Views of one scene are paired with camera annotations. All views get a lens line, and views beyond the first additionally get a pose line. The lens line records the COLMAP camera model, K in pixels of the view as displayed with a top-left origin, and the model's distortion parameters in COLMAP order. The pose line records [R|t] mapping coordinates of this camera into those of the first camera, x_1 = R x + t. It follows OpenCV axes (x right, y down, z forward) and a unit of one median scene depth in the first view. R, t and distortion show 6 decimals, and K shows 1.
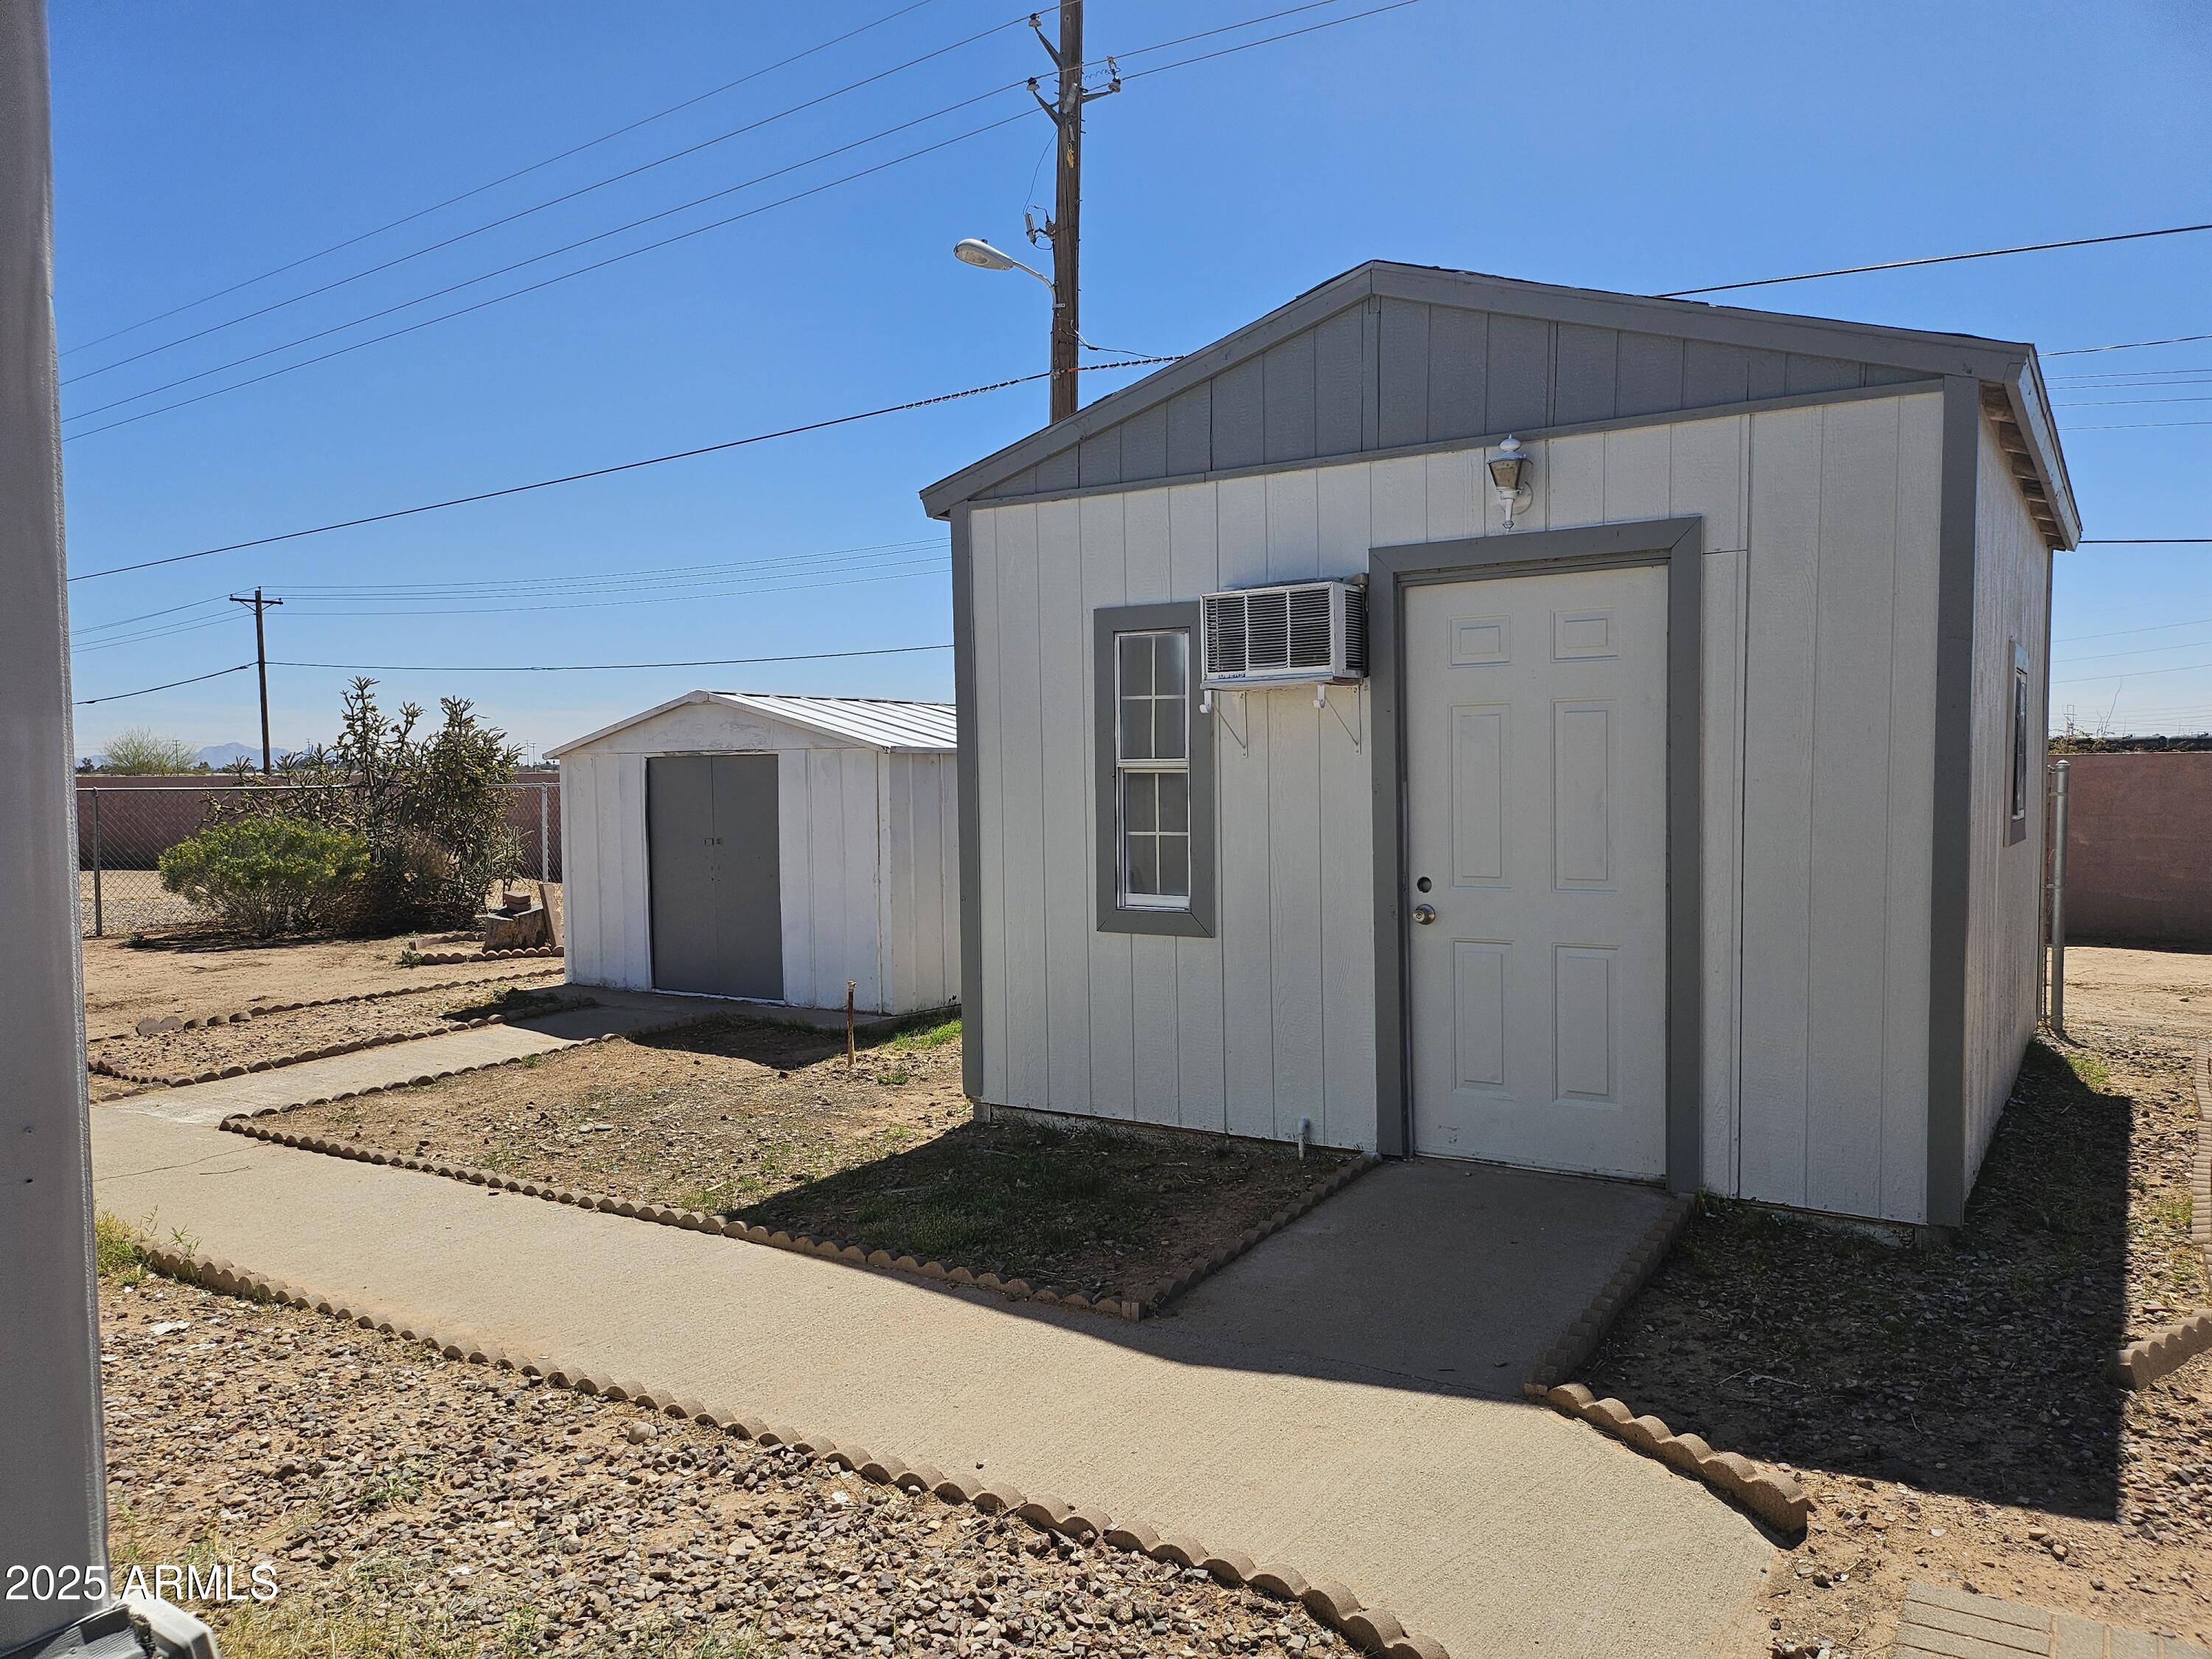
lens RADIAL K [[1588.0, 0, 1029.3], [0, 1588.0, 819.4], [0, 0, 1]] dist [0.024787, -0.042798]
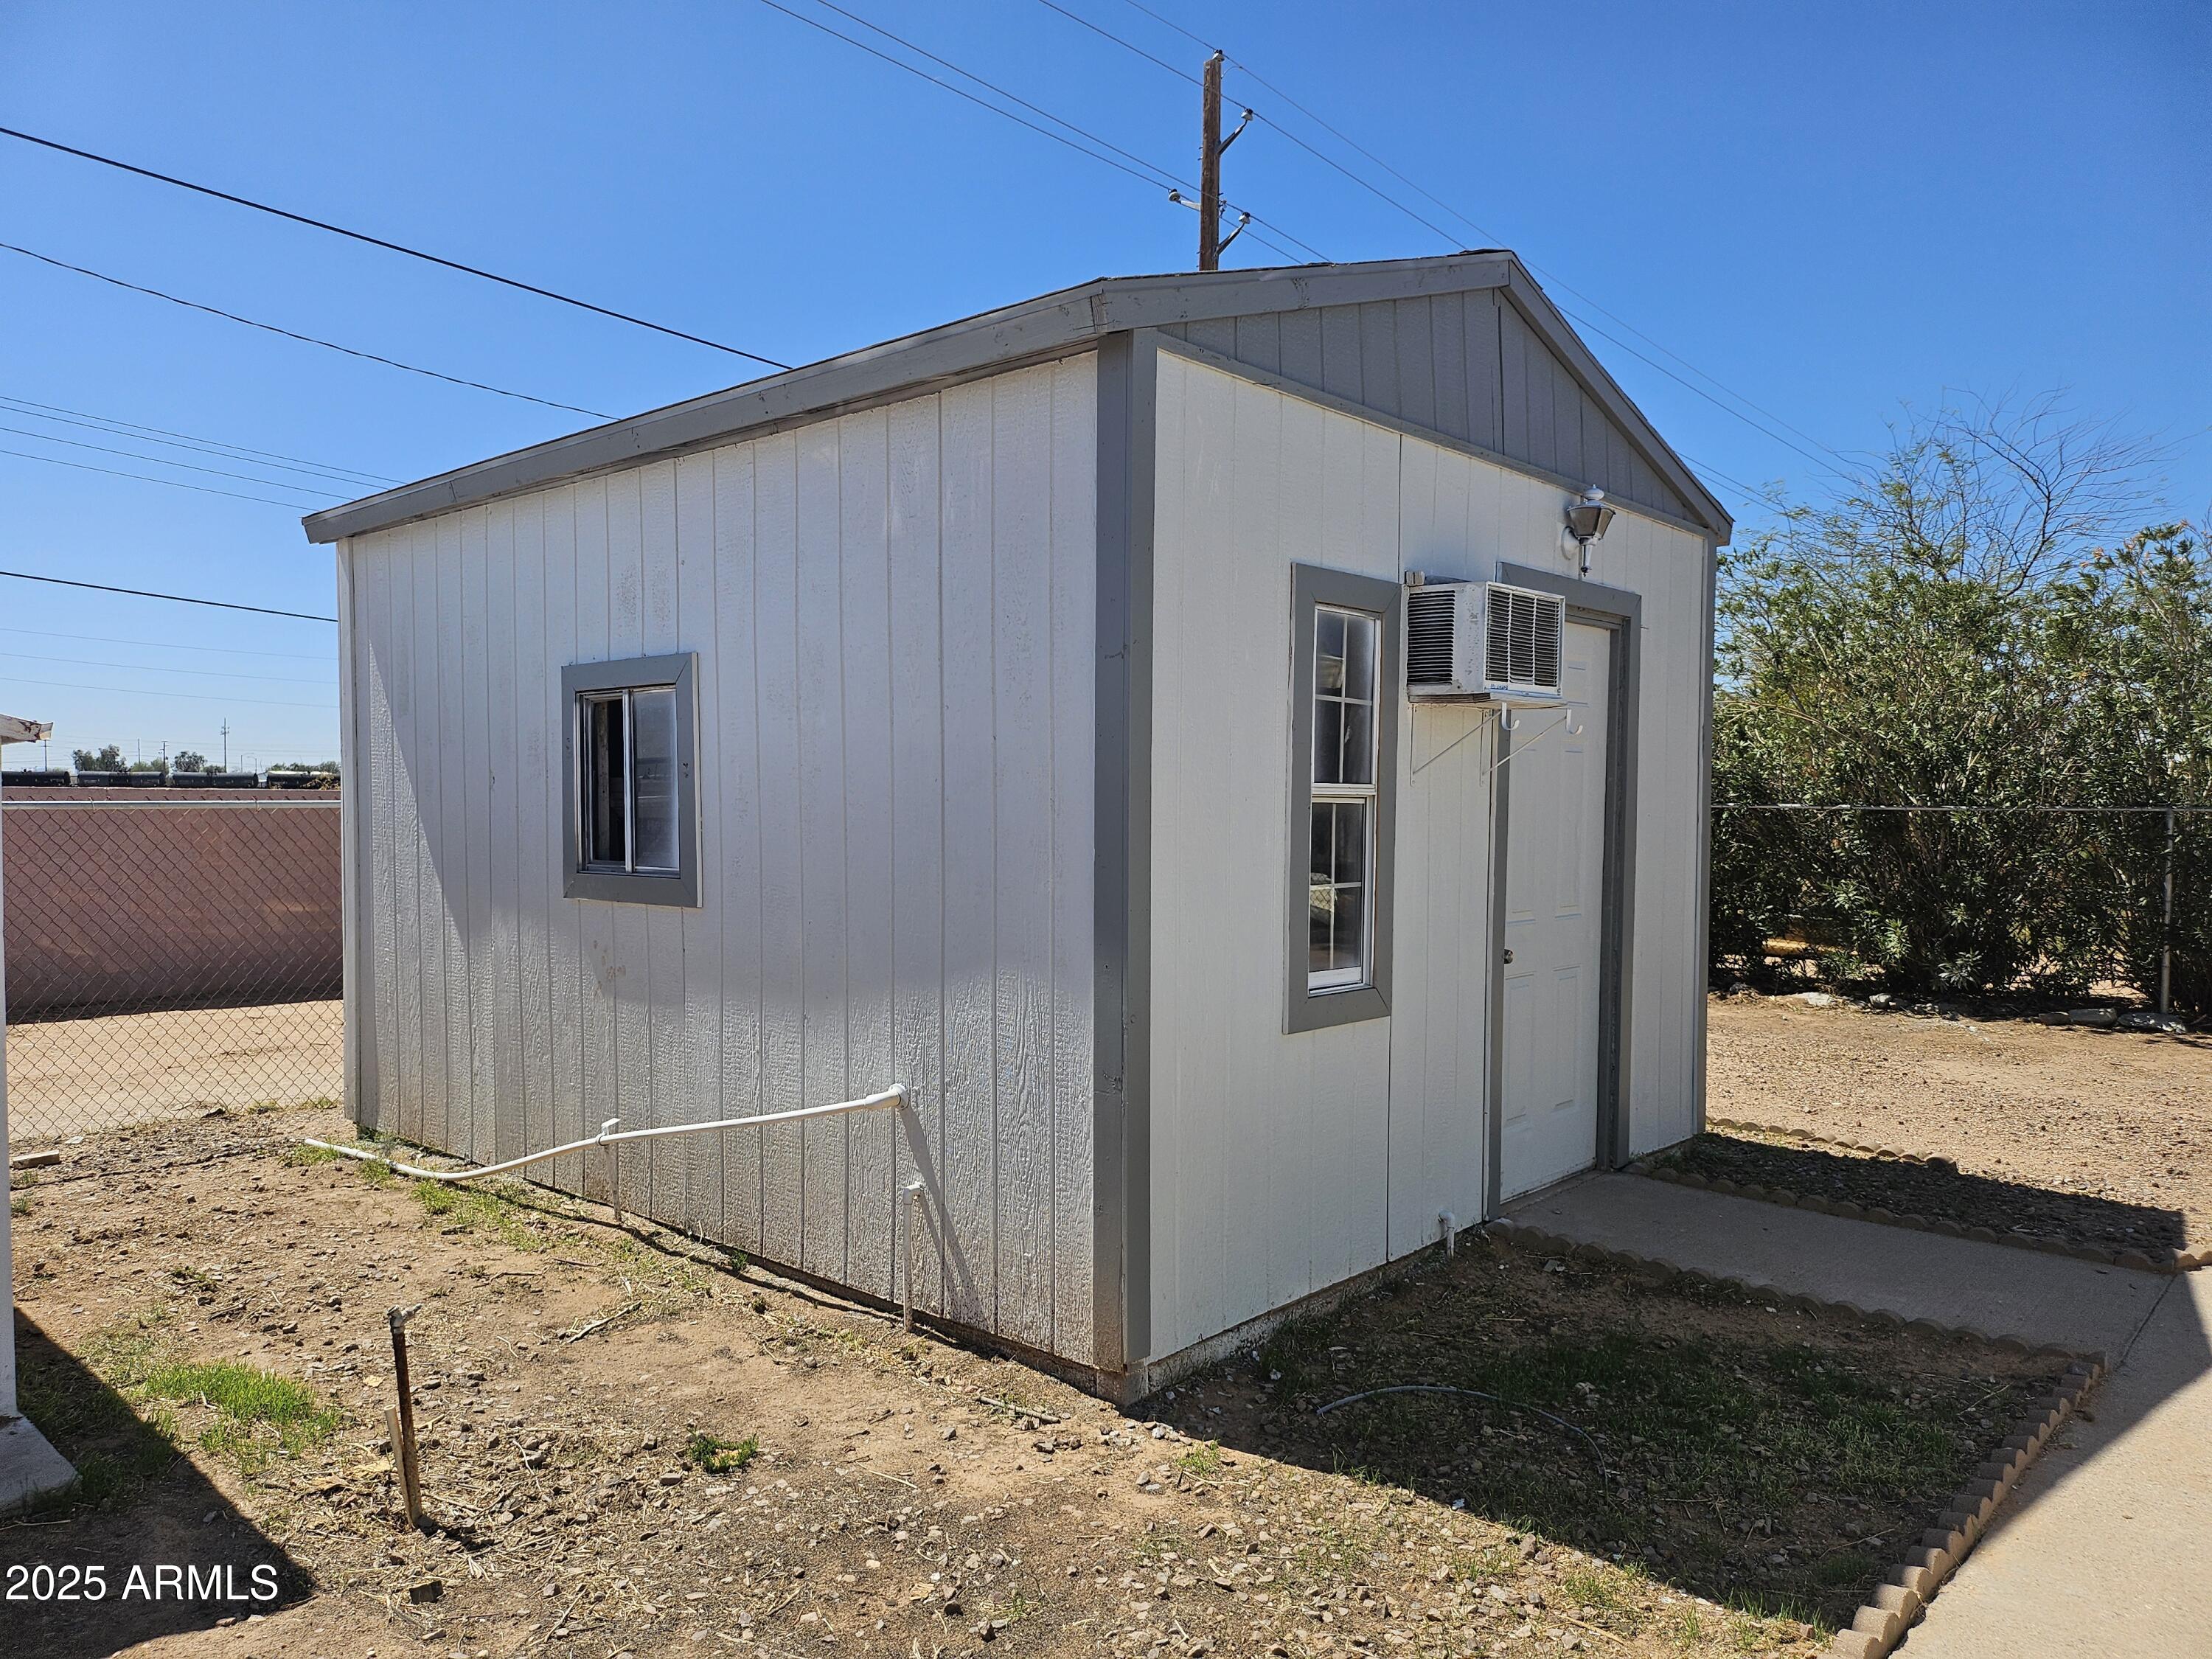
lens RADIAL K [[1588.0, 0, 1097.7], [0, 1588.0, 841.1], [0, 0, 1]] dist [0.024787, -0.042798]
pose [[0.118929, -0.010535, 0.992847, -0.652755], [0.027520, 0.999595, 0.007310, -0.020075], [-0.992521, 0.026454, 0.119171, 1.010313]]
